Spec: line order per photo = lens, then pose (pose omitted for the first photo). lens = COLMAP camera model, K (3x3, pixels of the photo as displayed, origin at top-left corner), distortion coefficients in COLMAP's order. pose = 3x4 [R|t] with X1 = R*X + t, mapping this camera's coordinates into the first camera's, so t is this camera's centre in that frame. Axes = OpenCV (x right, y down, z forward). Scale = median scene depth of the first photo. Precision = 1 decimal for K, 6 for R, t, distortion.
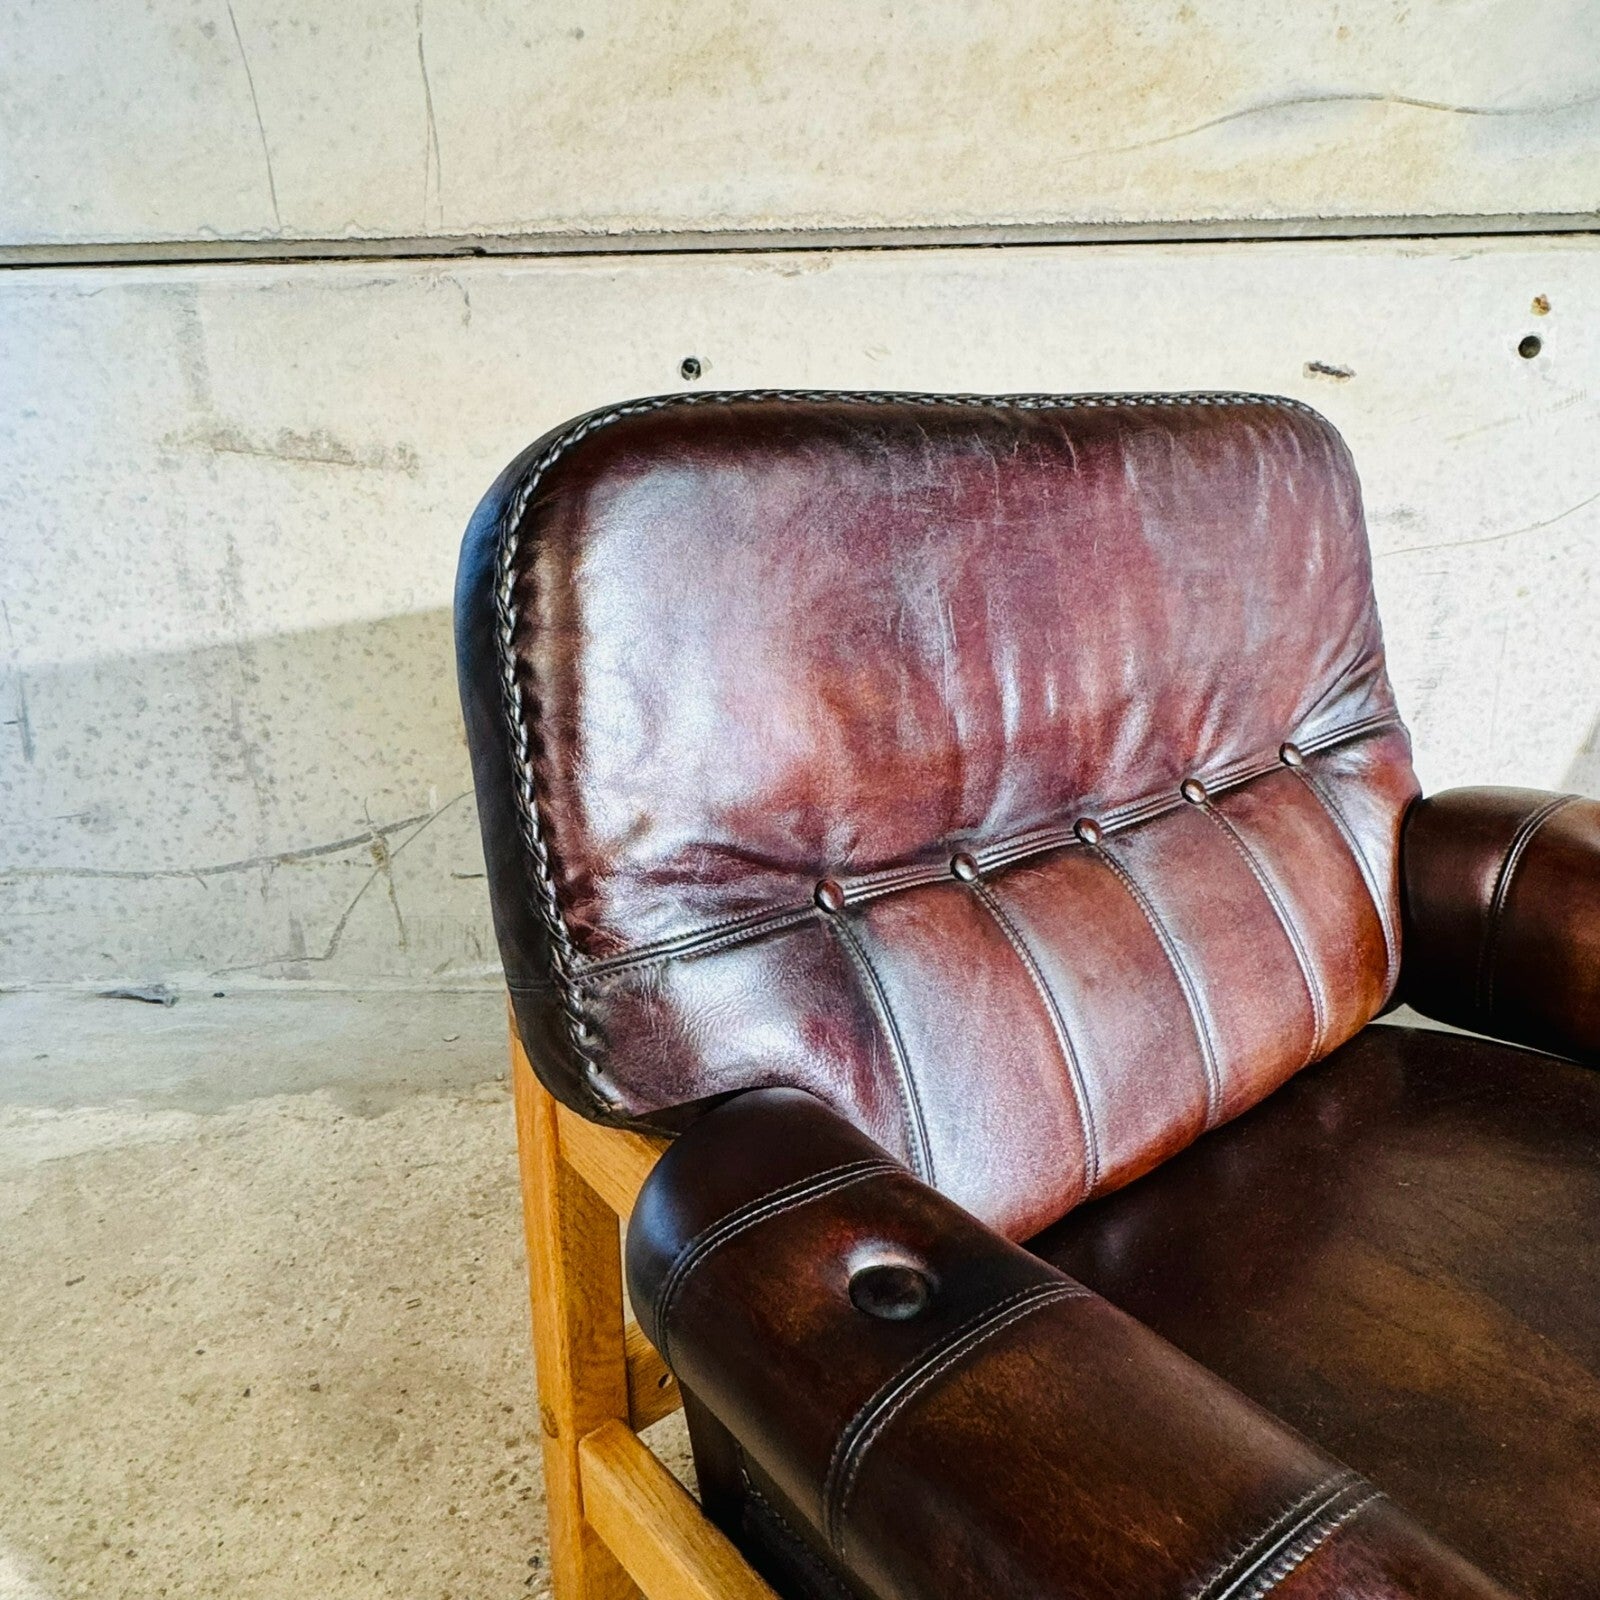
lens RADIAL K [[1241.6, 0, 798.6], [0, 1241.6, 787.1], [0, 0, 1]] dist [-0.005827, 0.005793]
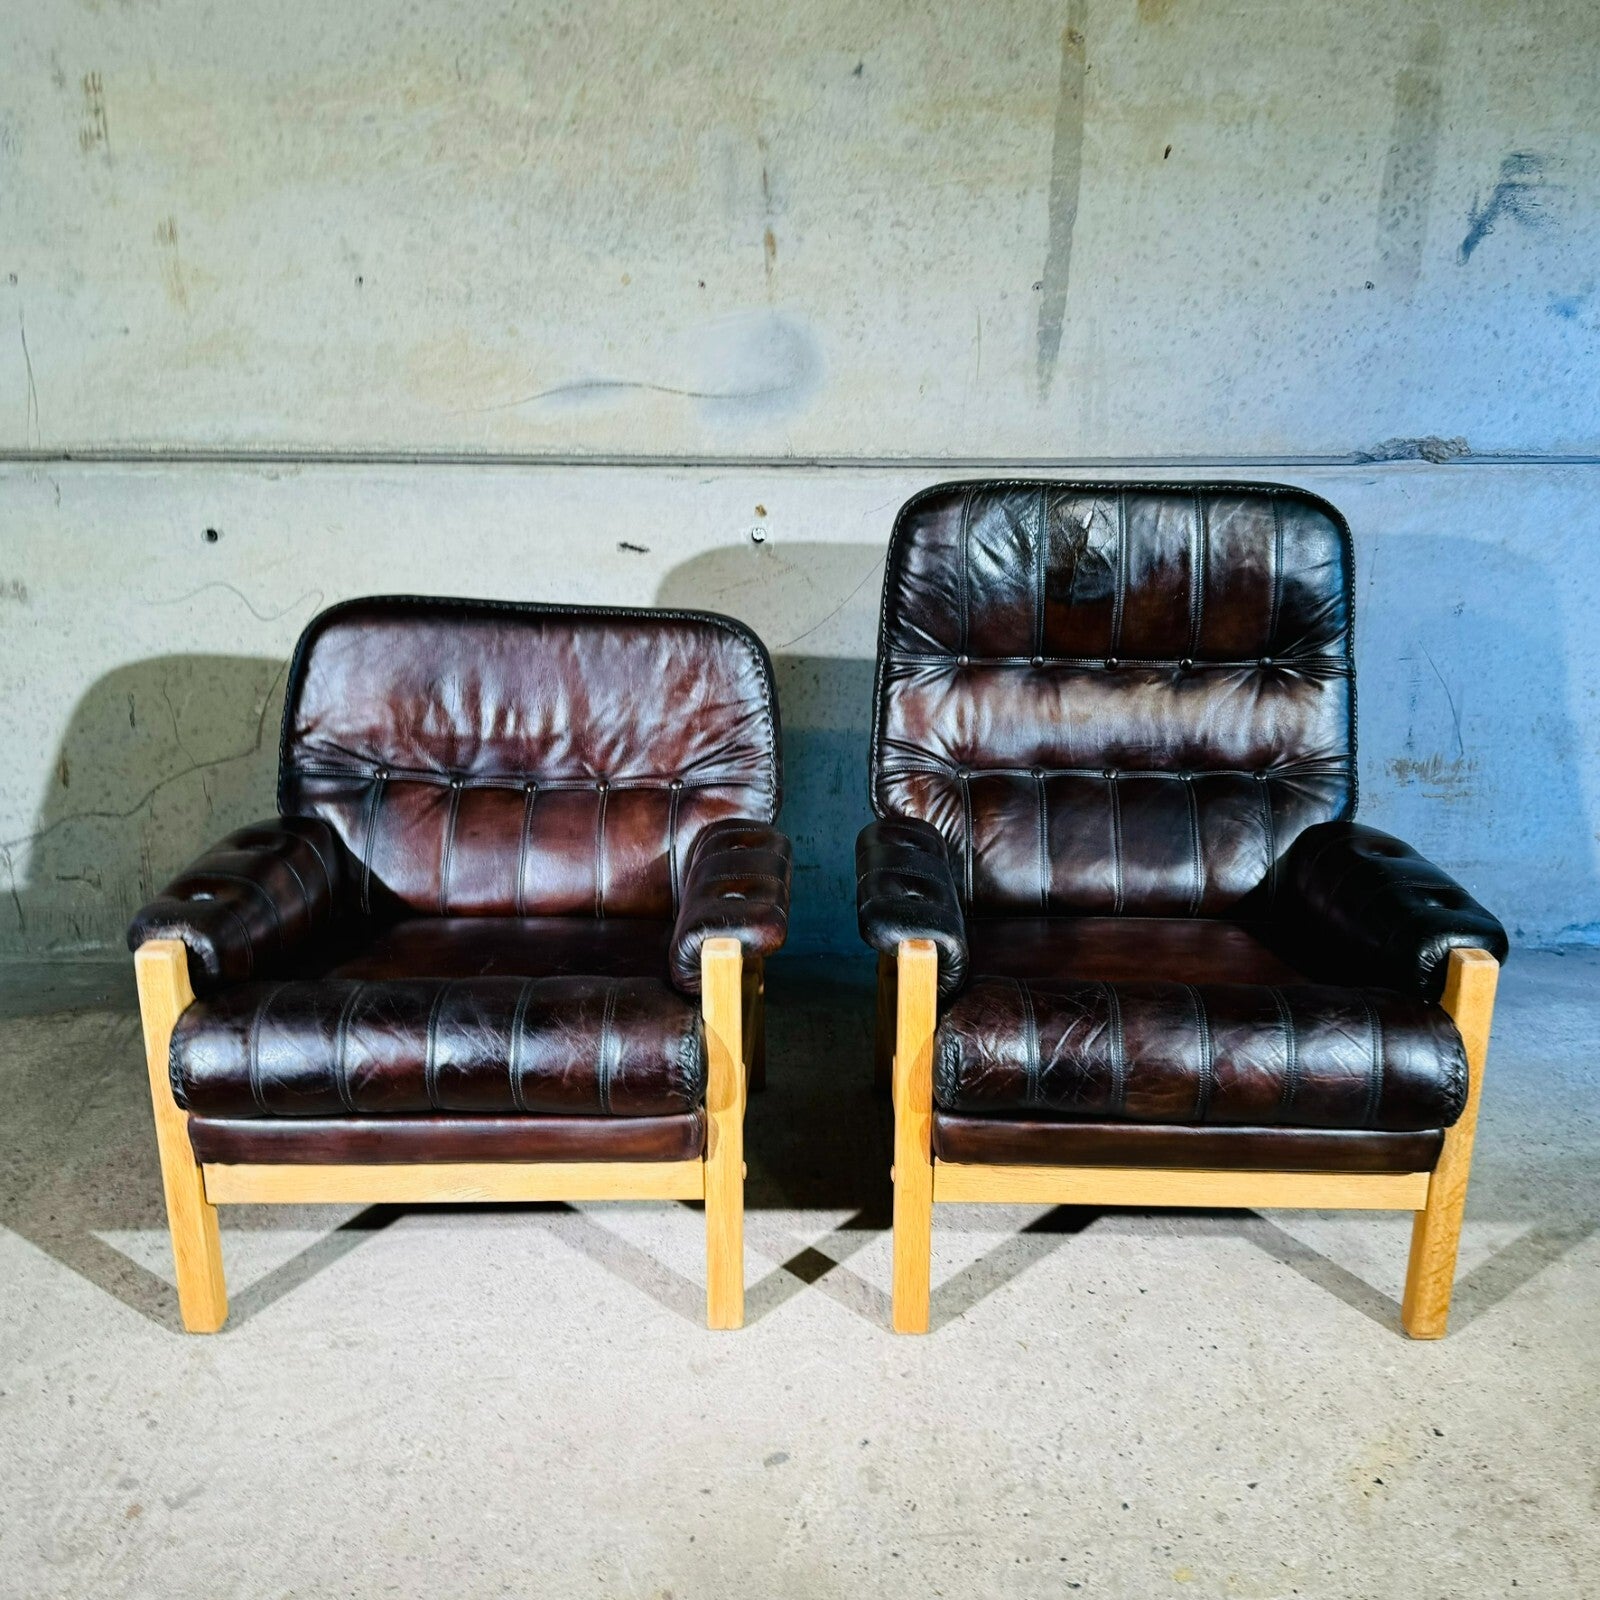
lens RADIAL K [[1525.8, 0, 816.2], [0, 1525.8, 812.8], [0, 0, 1]] dist [0.014567, 0.000000]
pose [[0.998161, 0.006253, 0.060294, 0.550207], [-0.003844, 0.999193, -0.039976, 0.073742], [-0.060495, 0.039671, 0.997380, -0.913241]]
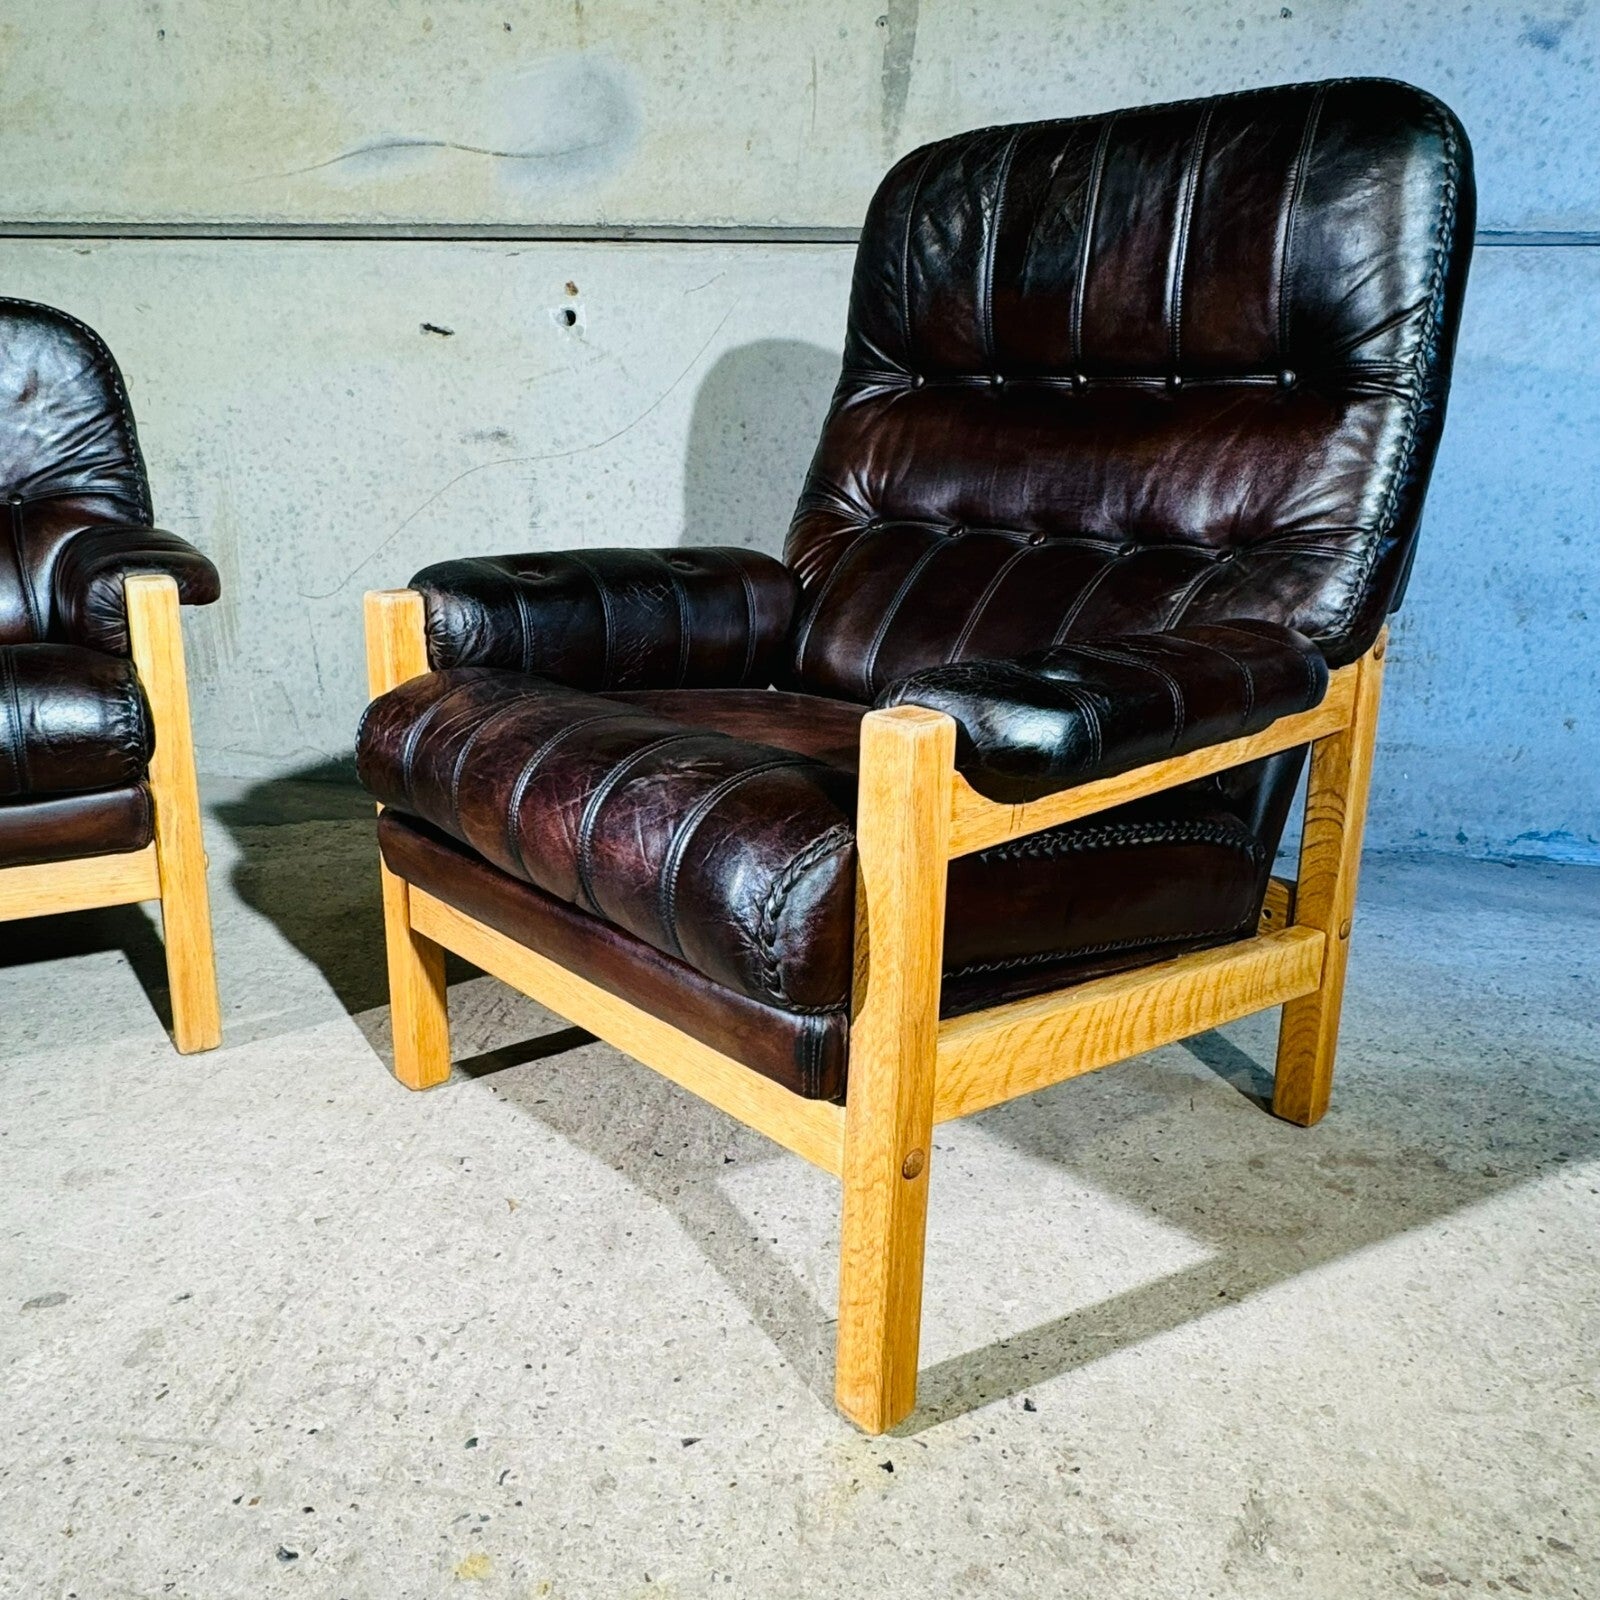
lens RADIAL K [[1329.9, 0, 793.8], [0, 1329.9, 790.6], [0, 0, 1]] dist [-0.008292, 0.008828]
pose [[0.990727, 0.075045, -0.113260, 1.053339], [-0.081387, 0.995302, -0.052442, 0.238981], [0.108793, 0.061174, 0.992180, -0.439802]]
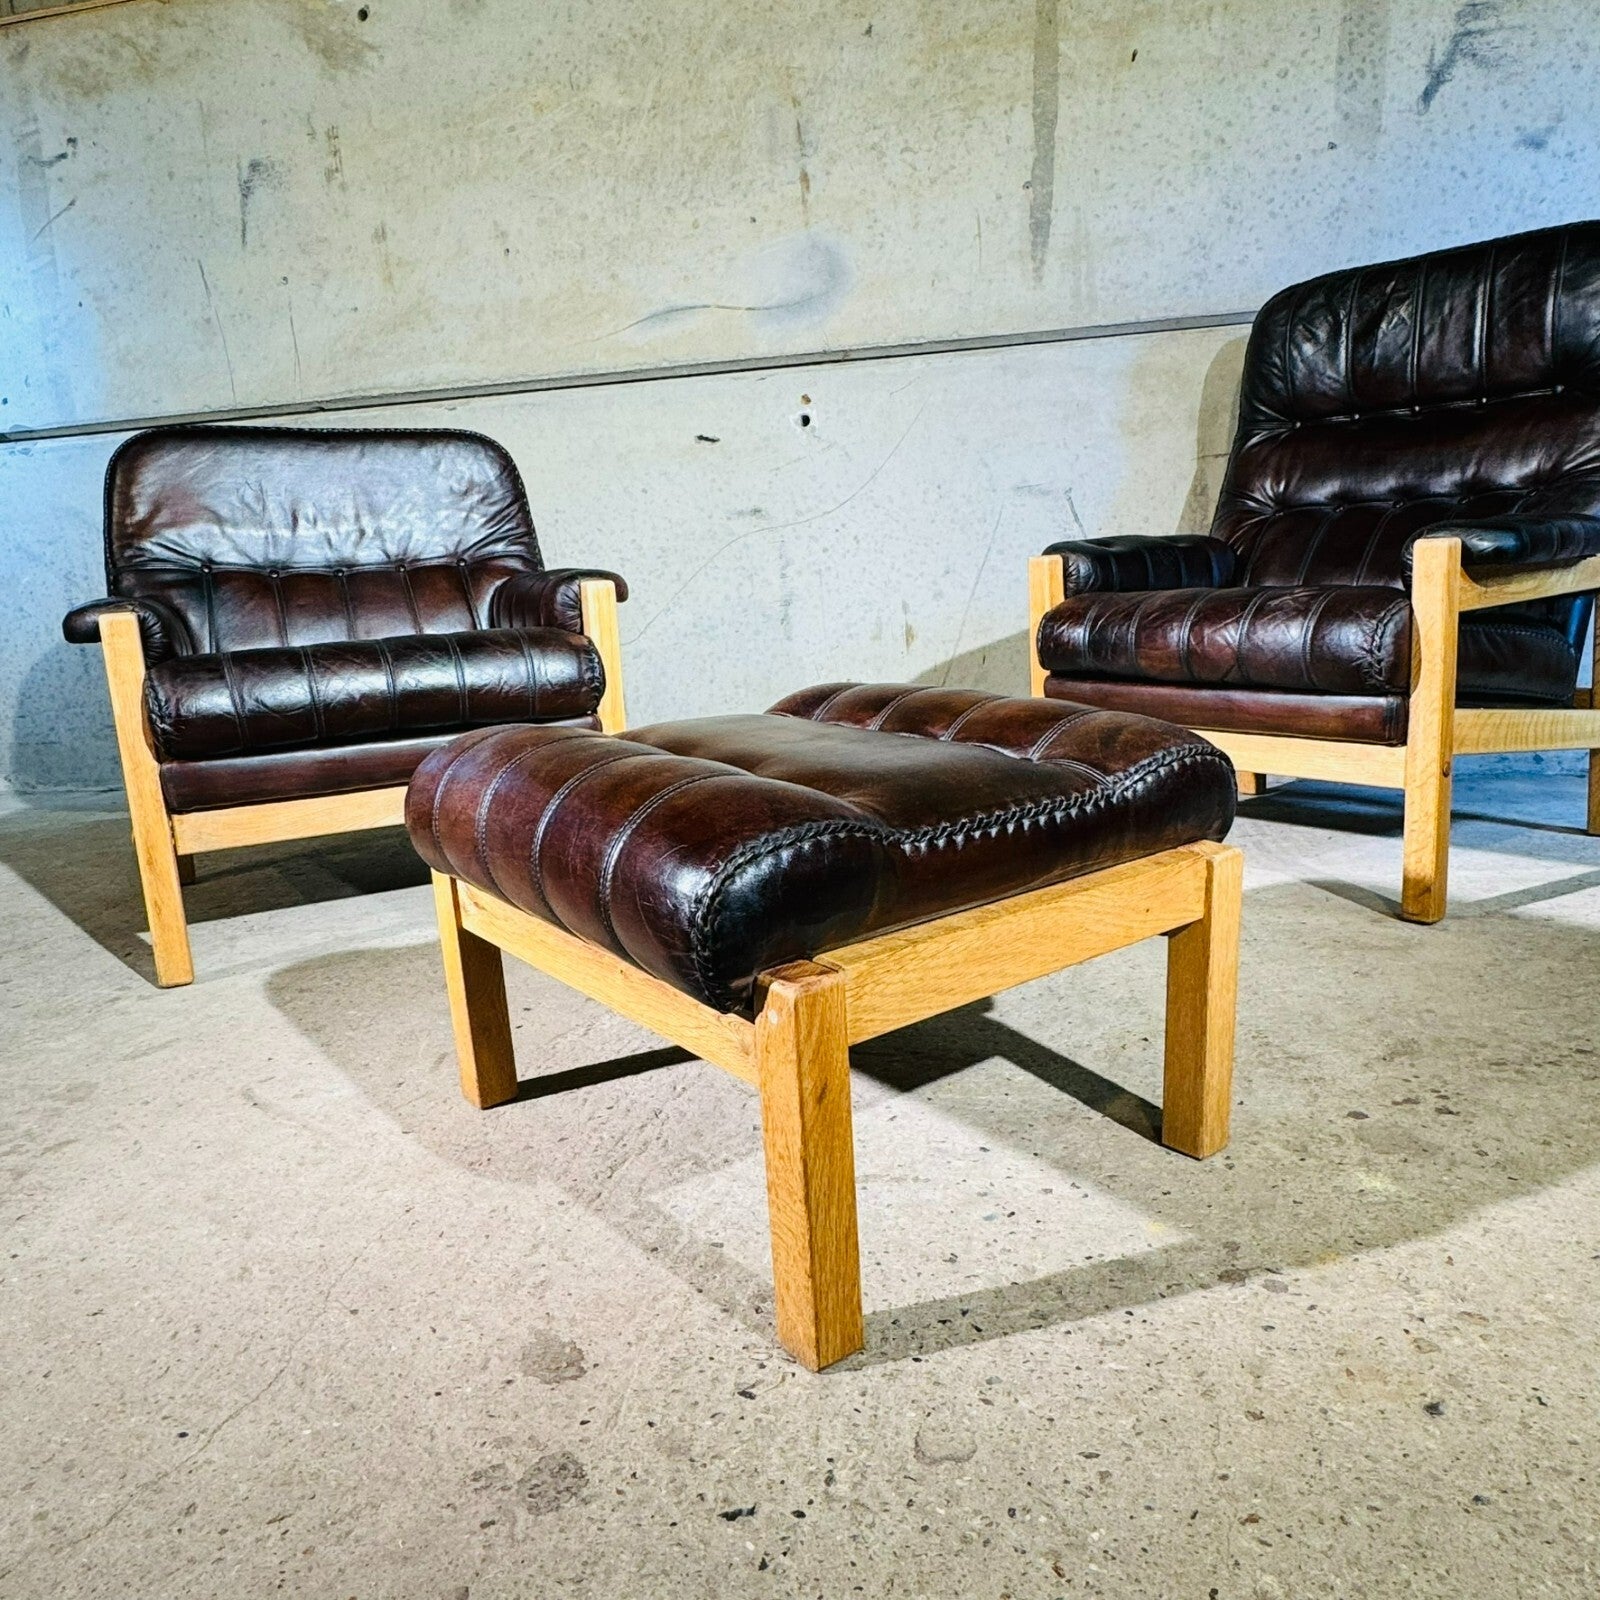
lens RADIAL K [[1241.6, 0, 796.4], [0, 1241.6, 796.1], [0, 0, 1]] dist [-0.005827, 0.005793]
pose [[0.975420, 0.004770, -0.220303, 0.999885], [-0.033190, 0.991540, -0.125483, 0.458901], [0.217840, 0.129710, 0.967327, -0.777924]]
